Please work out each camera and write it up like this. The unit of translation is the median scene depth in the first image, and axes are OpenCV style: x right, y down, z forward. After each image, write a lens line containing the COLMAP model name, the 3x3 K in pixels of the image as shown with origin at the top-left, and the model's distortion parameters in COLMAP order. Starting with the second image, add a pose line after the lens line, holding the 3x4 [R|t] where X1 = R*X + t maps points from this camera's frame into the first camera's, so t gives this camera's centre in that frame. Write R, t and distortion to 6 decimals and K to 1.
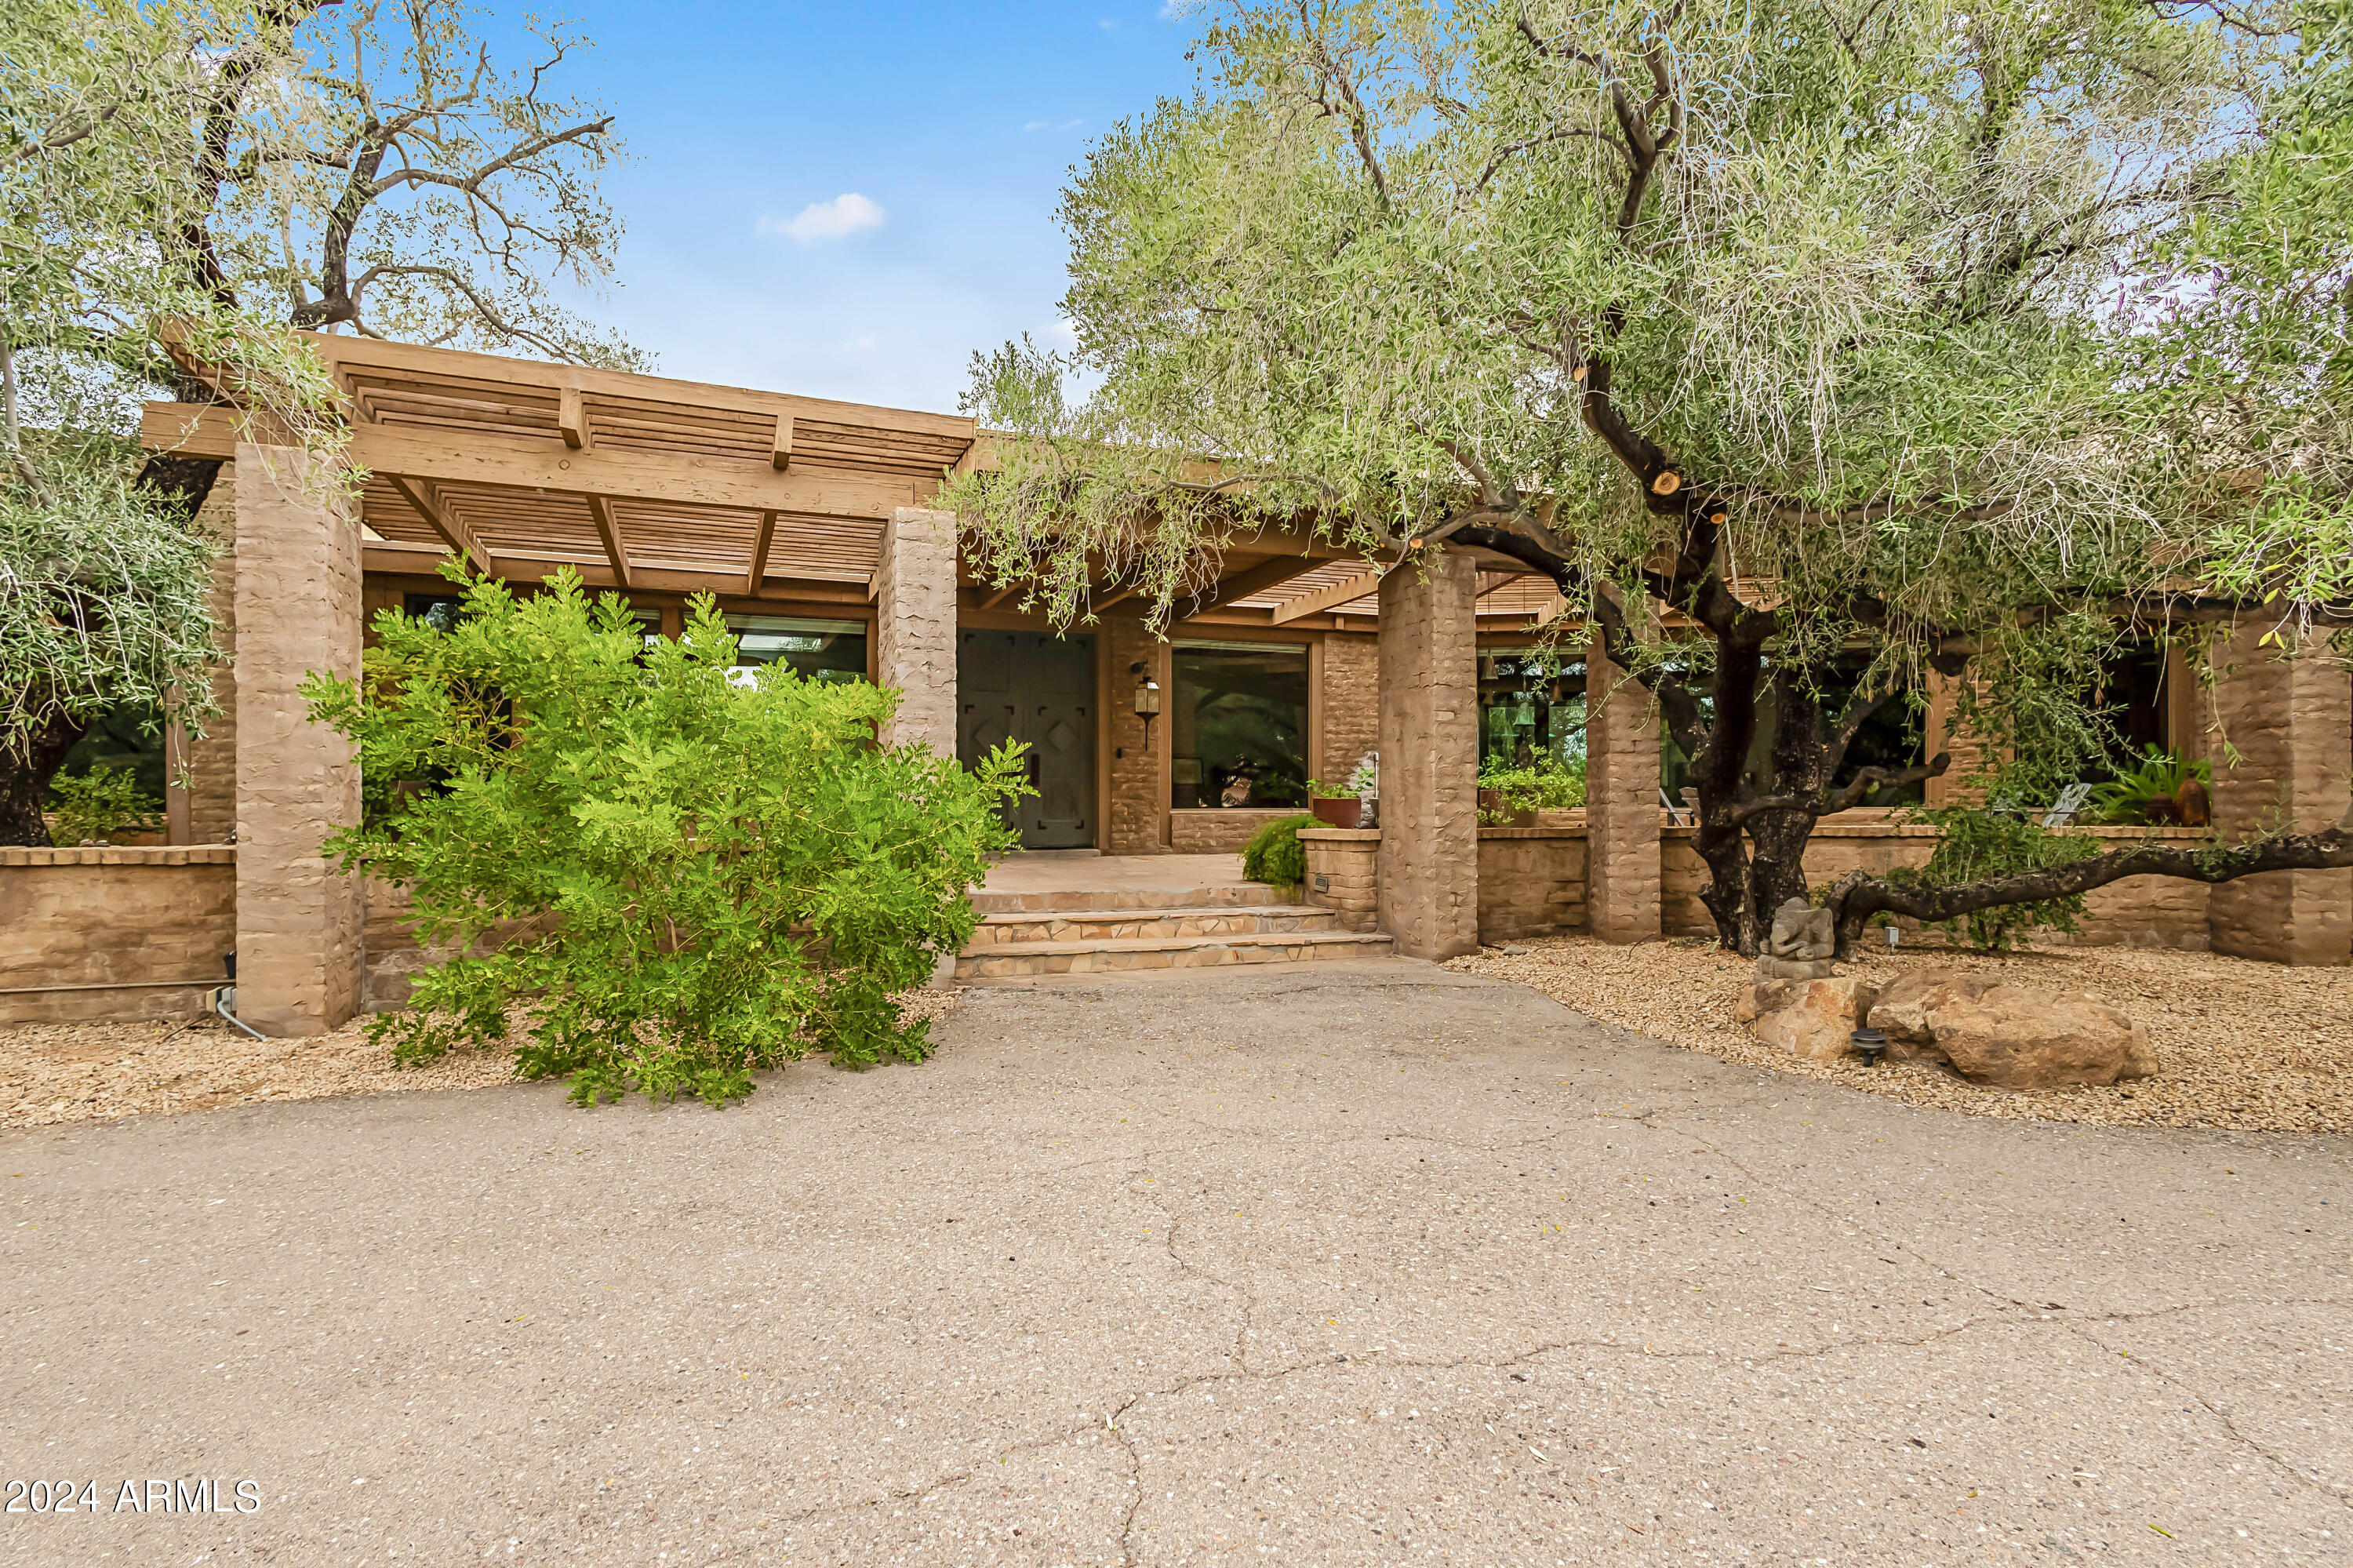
lens RADIAL K [[1110.1, 0, 1170.5], [0, 1110.1, 785.3], [0, 0, 1]] dist [0.013312, 0.000358]
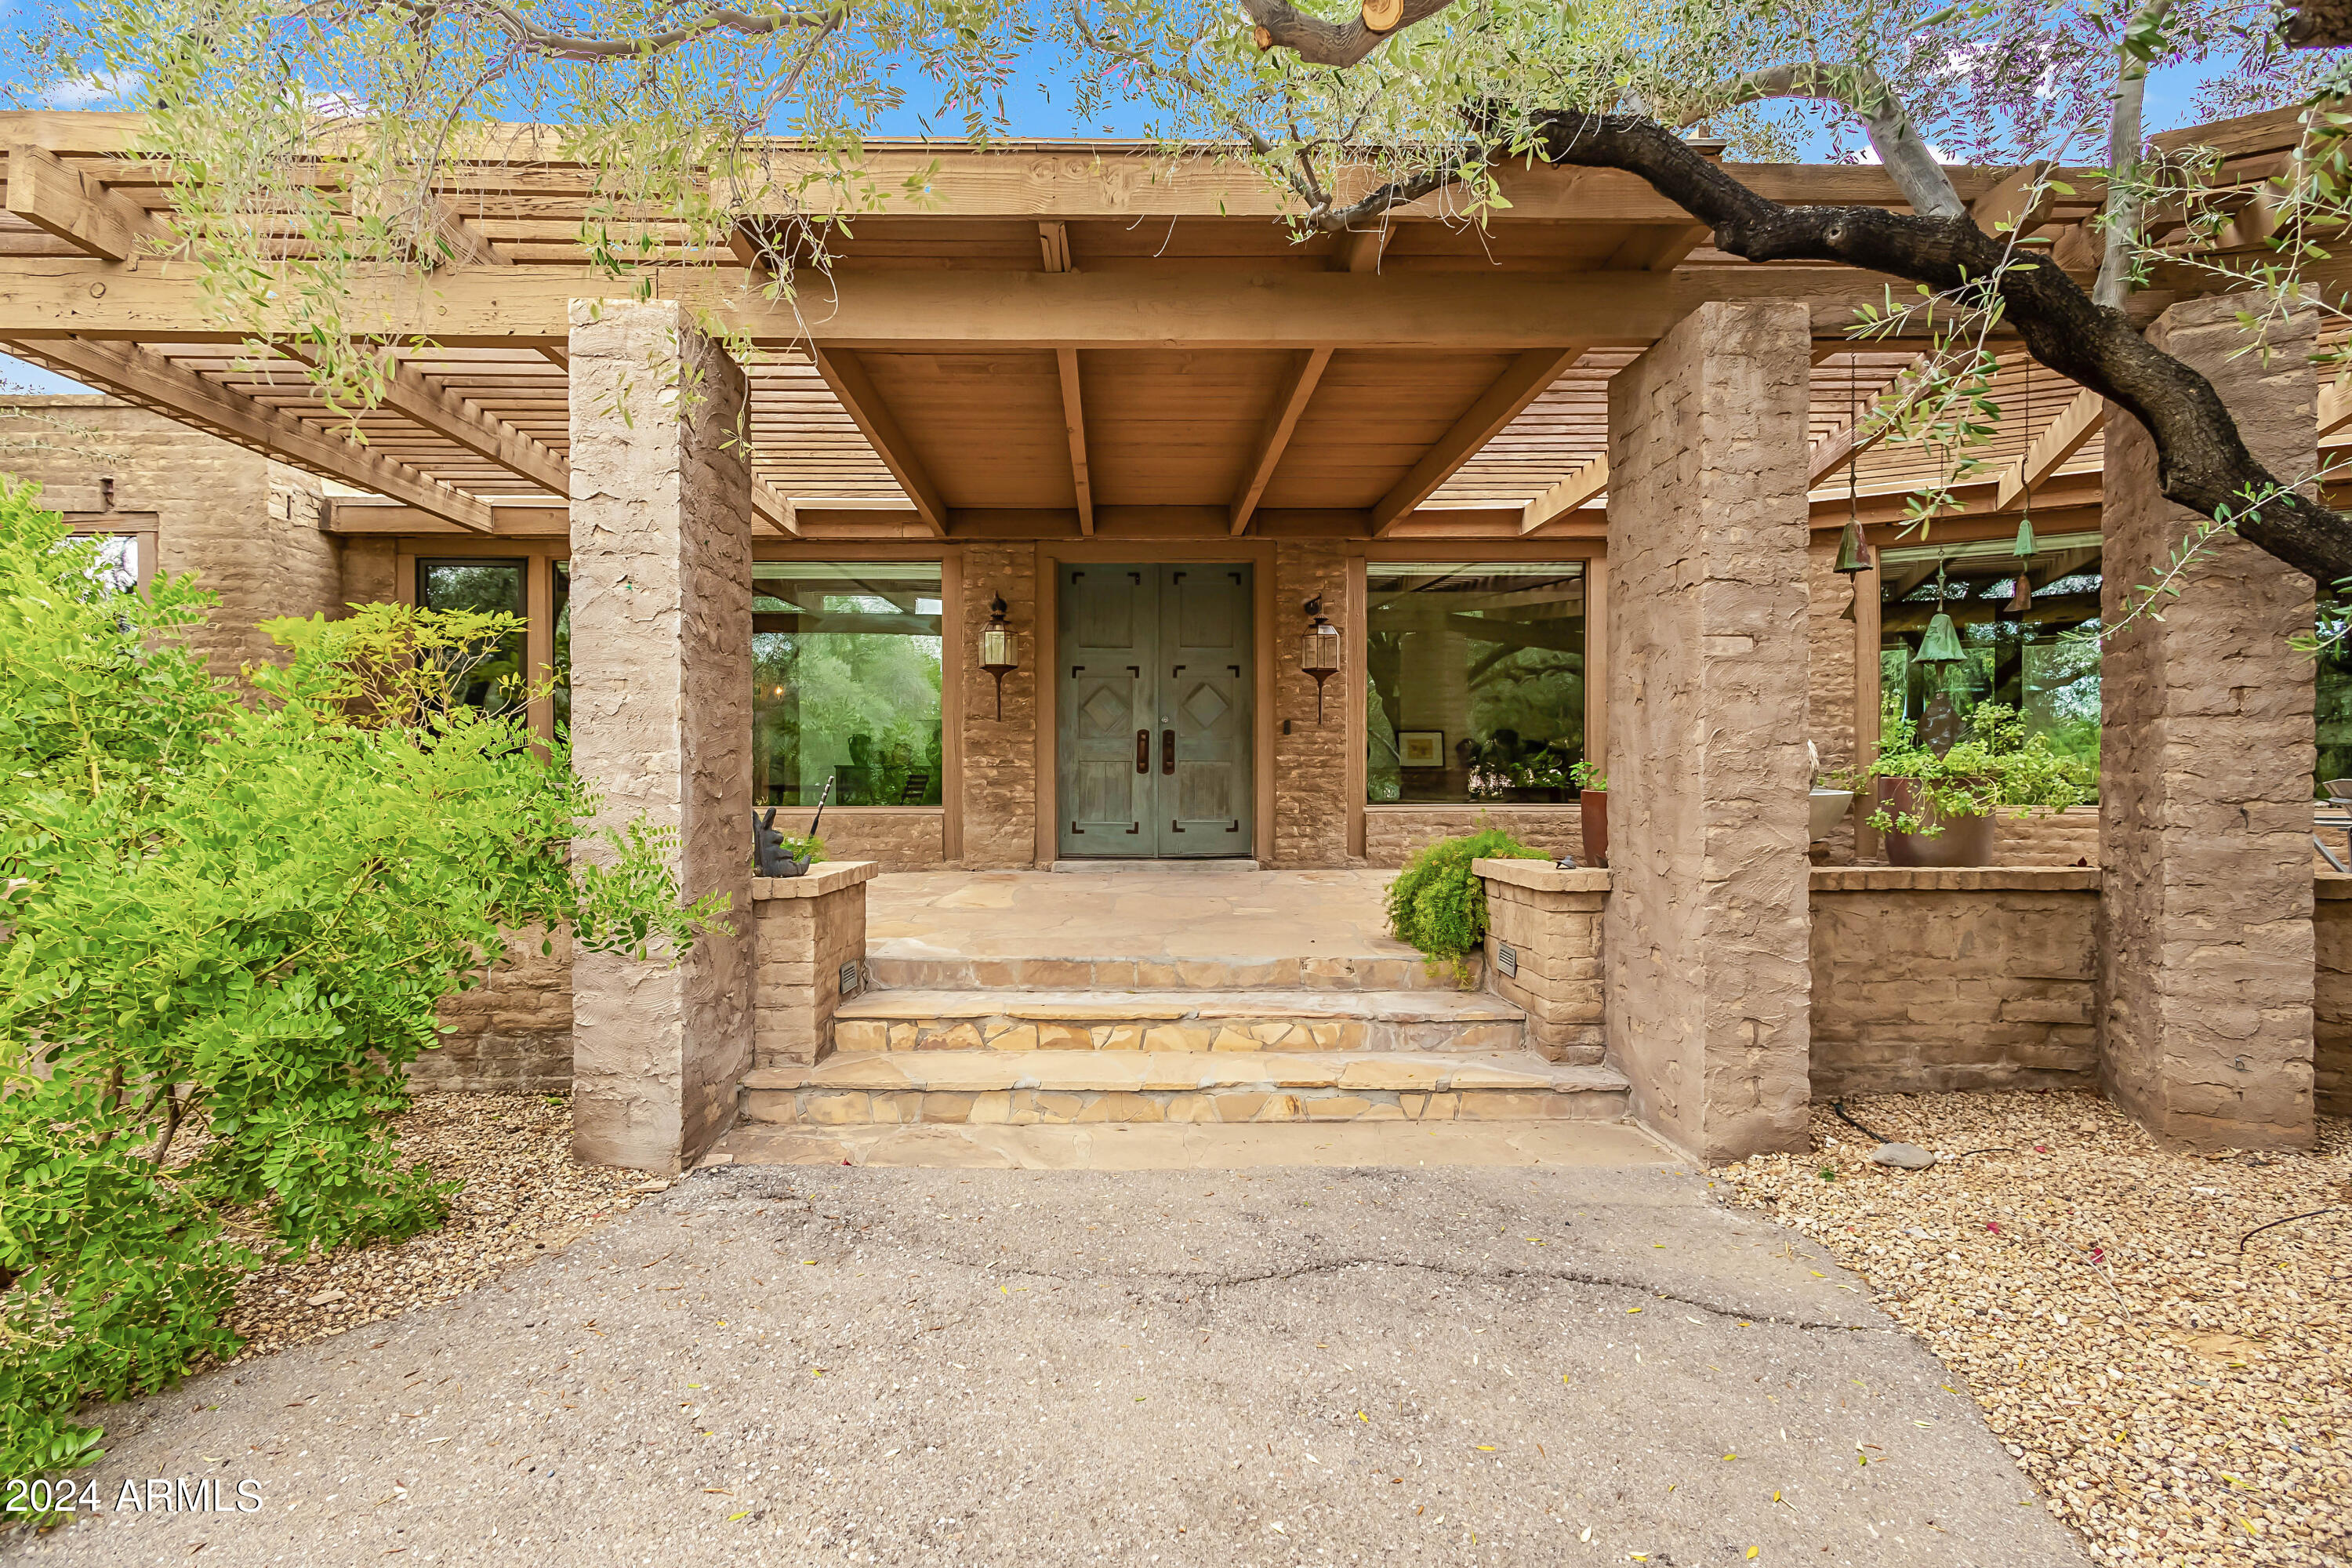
lens RADIAL K [[1109.6, 0, 1138.4], [0, 1109.6, 774.8], [0, 0, 1]] dist [0.013312, 0.000358]
pose [[0.940187, -0.000103, -0.340660, 0.151418], [0.005937, 0.999853, 0.016085, -0.014587], [0.340608, -0.017146, 0.940049, 0.411693]]
